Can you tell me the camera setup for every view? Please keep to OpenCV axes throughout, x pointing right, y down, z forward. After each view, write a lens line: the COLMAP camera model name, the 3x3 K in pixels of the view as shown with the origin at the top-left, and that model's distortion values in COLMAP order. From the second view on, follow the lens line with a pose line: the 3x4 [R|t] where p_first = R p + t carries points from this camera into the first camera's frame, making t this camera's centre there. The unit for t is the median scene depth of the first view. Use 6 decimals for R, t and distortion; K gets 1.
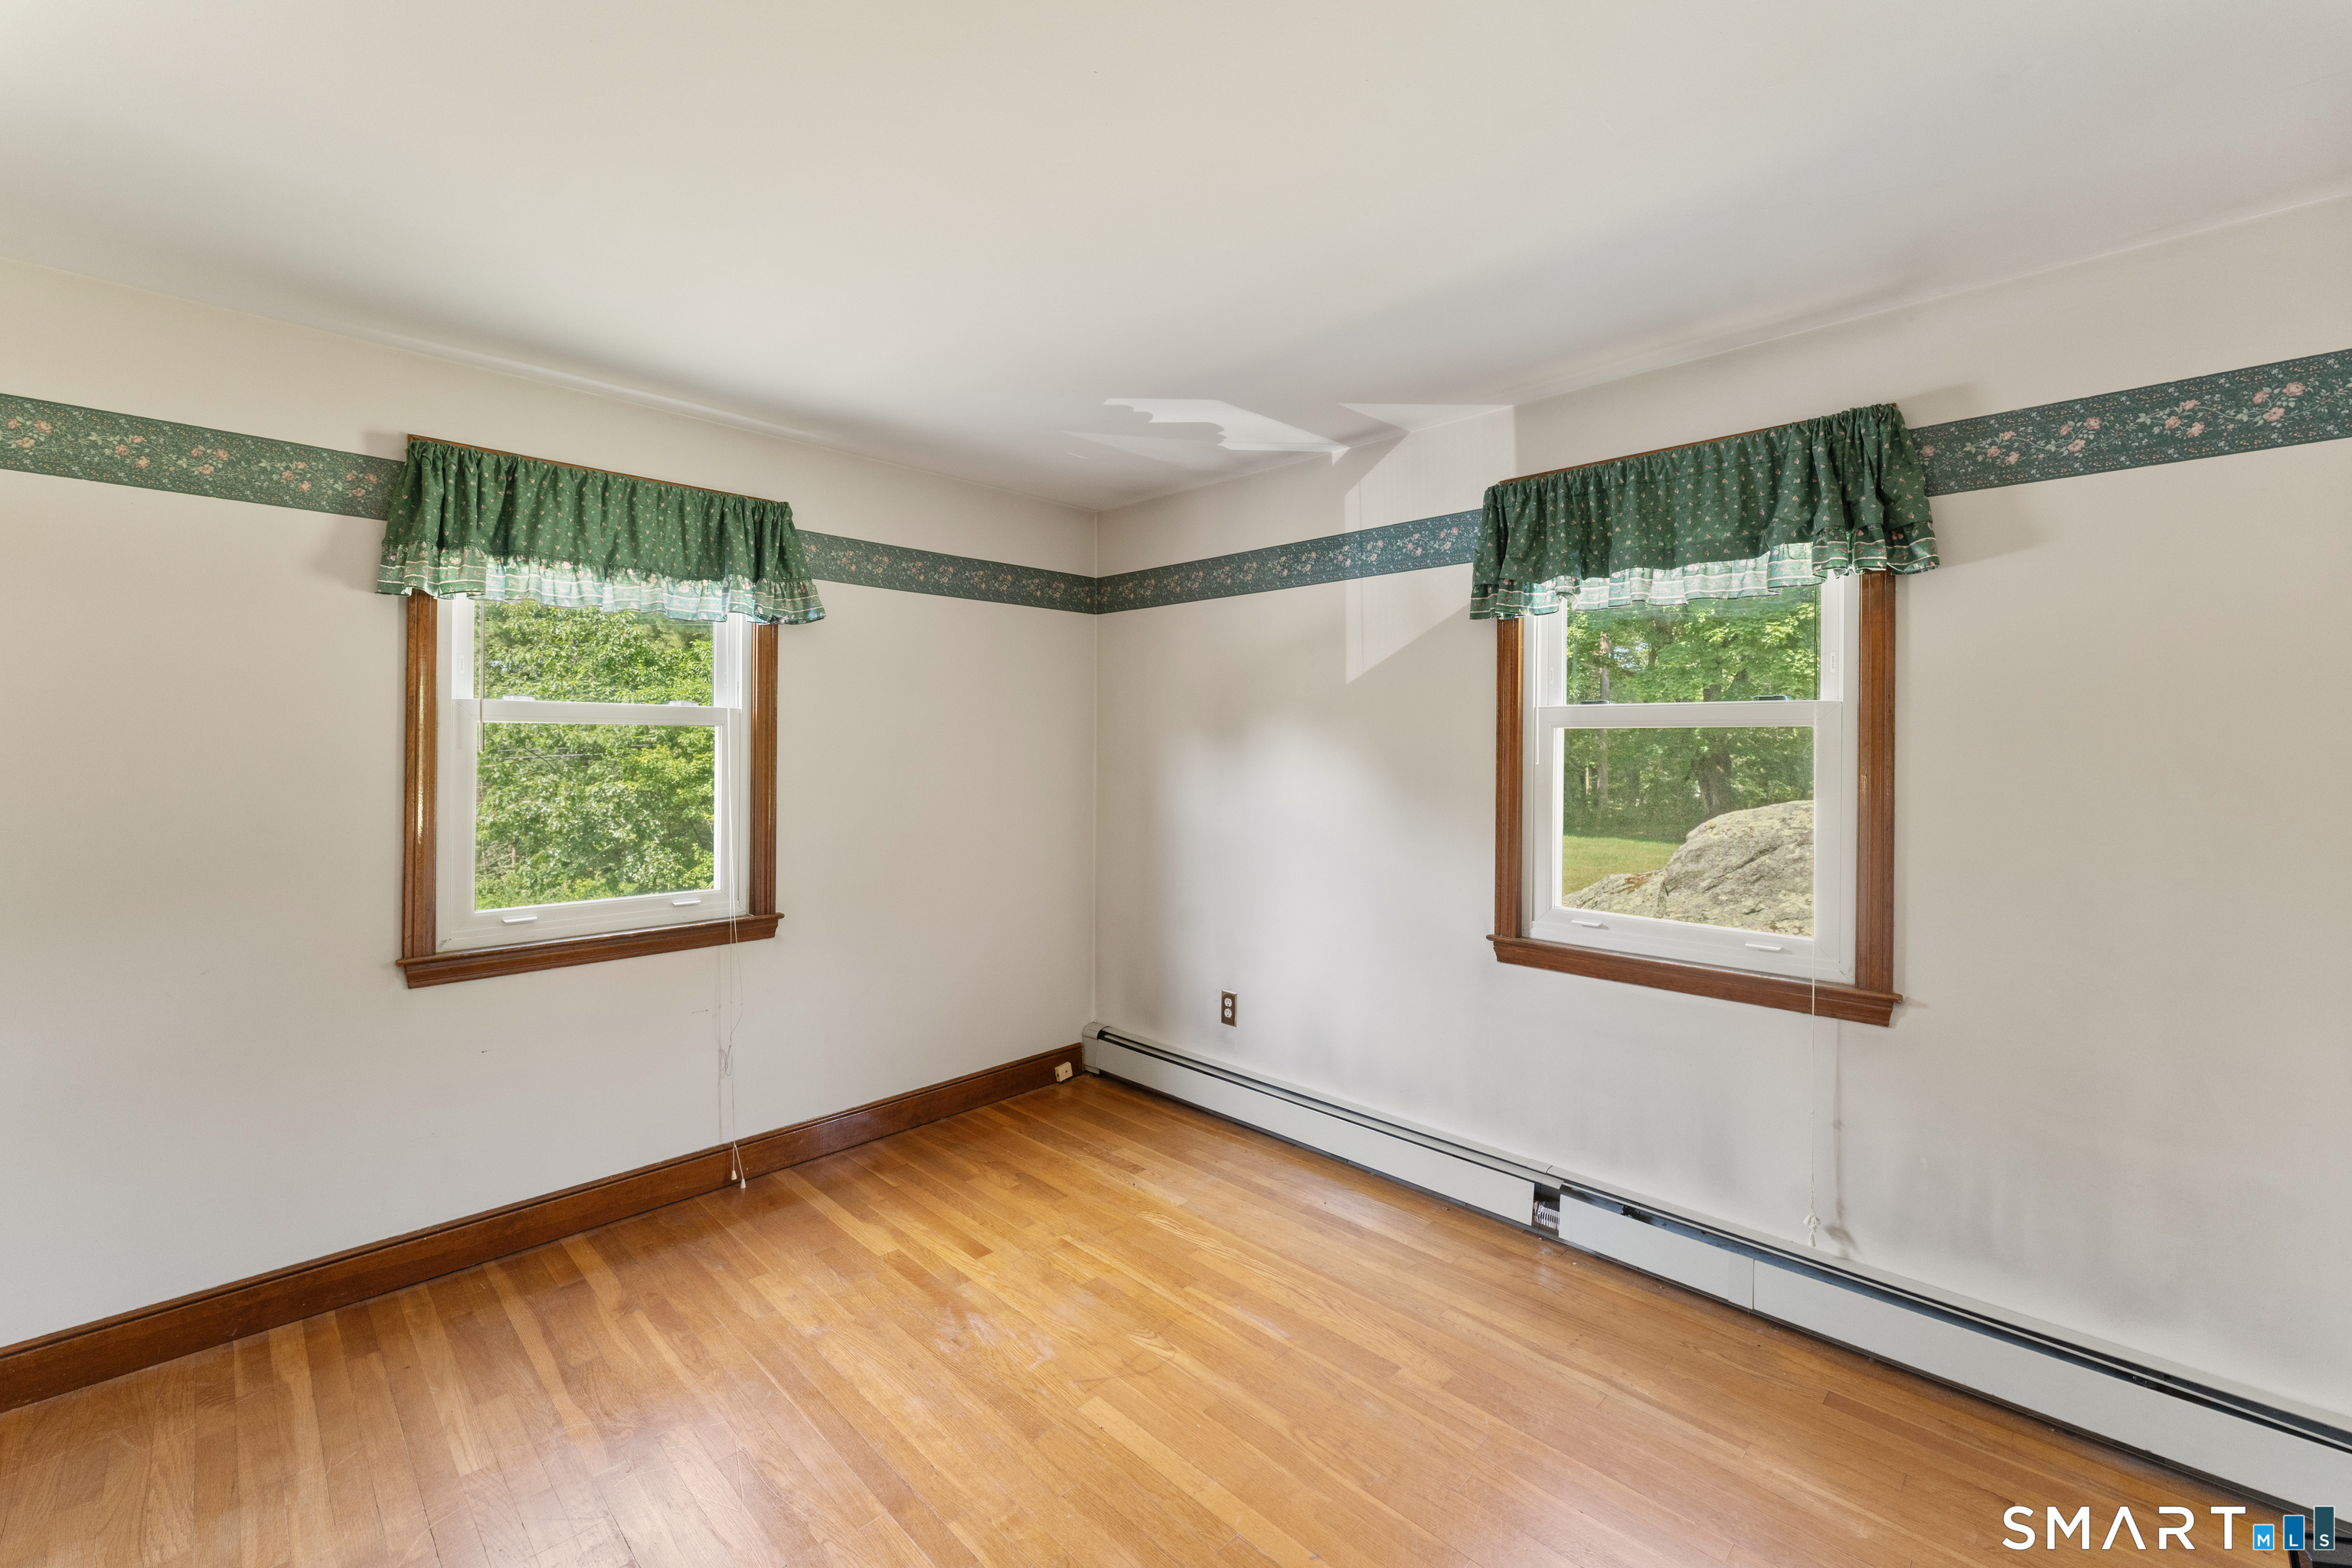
lens RADIAL K [[952.5, 0, 1177.0], [0, 952.5, 751.9], [0, 0, 1]] dist [-0.001477, -0.000091]
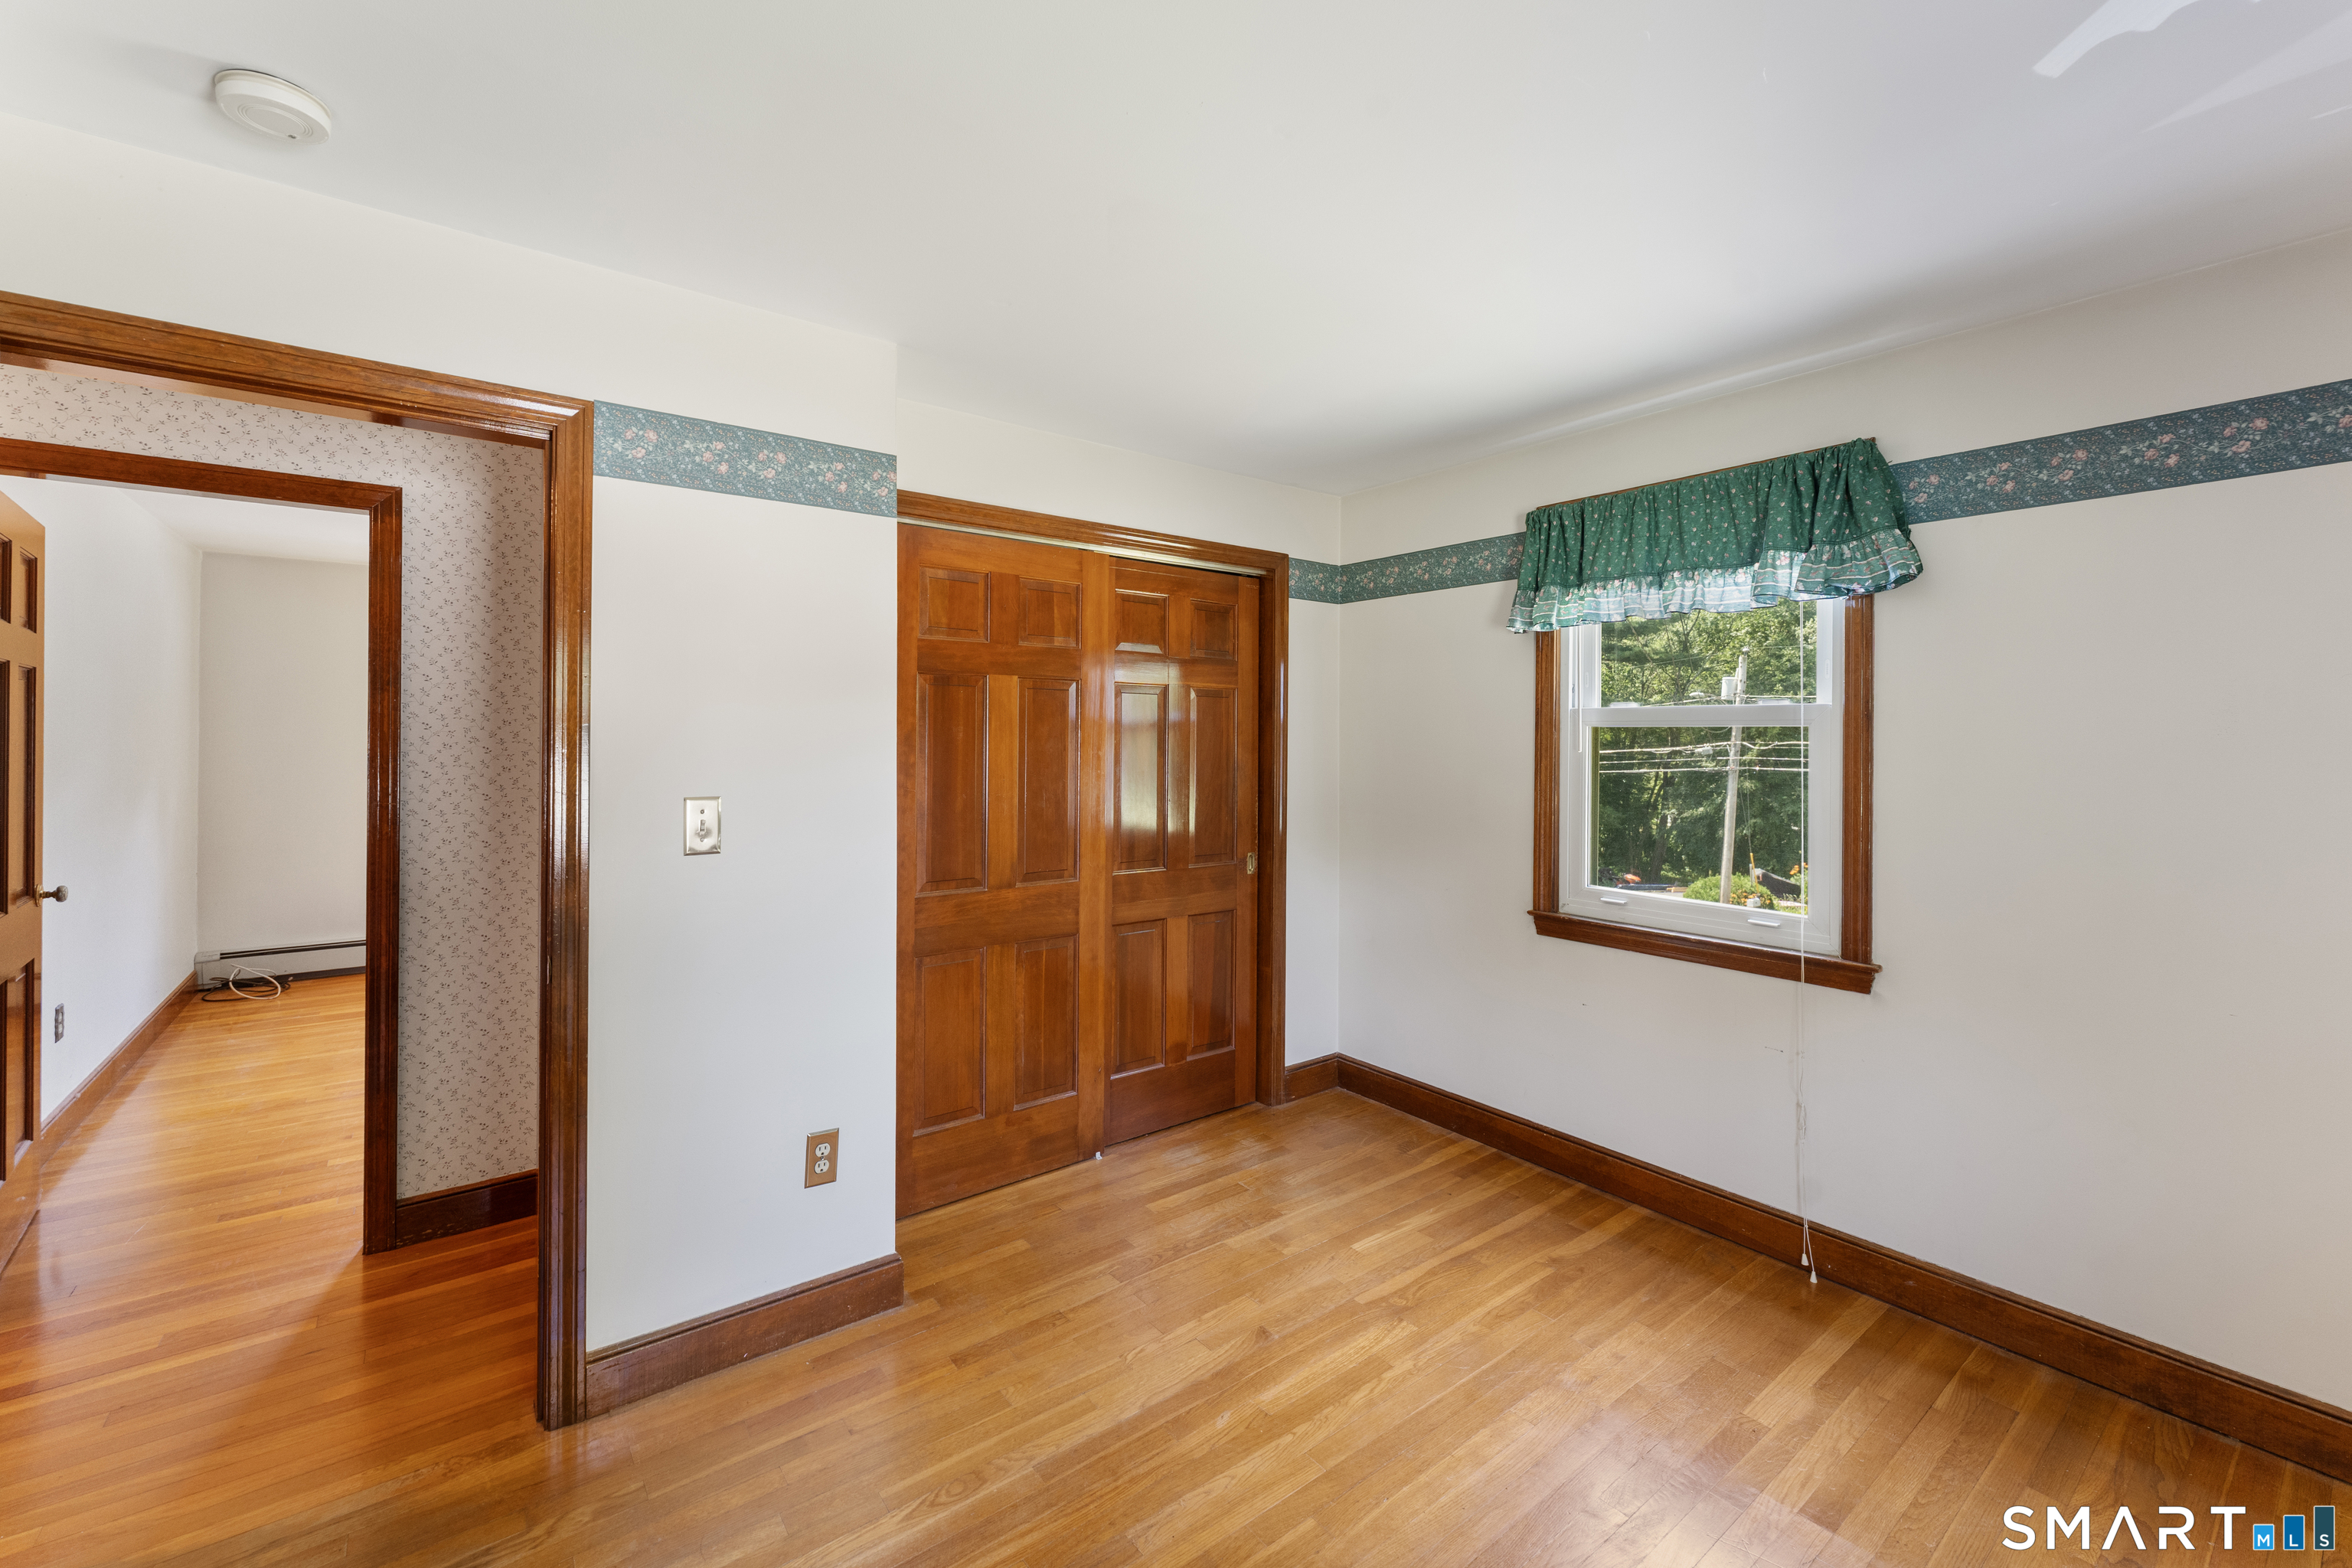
lens RADIAL K [[963.1, 0, 1171.3], [0, 963.1, 738.1], [0, 0, 1]] dist [0.001433, 0.000191]
pose [[-0.144755, -0.000336, -0.989467, 0.547671], [-0.006905, 0.999976, 0.000670, -0.015558], [0.989443, 0.006929, -0.144754, 0.675157]]
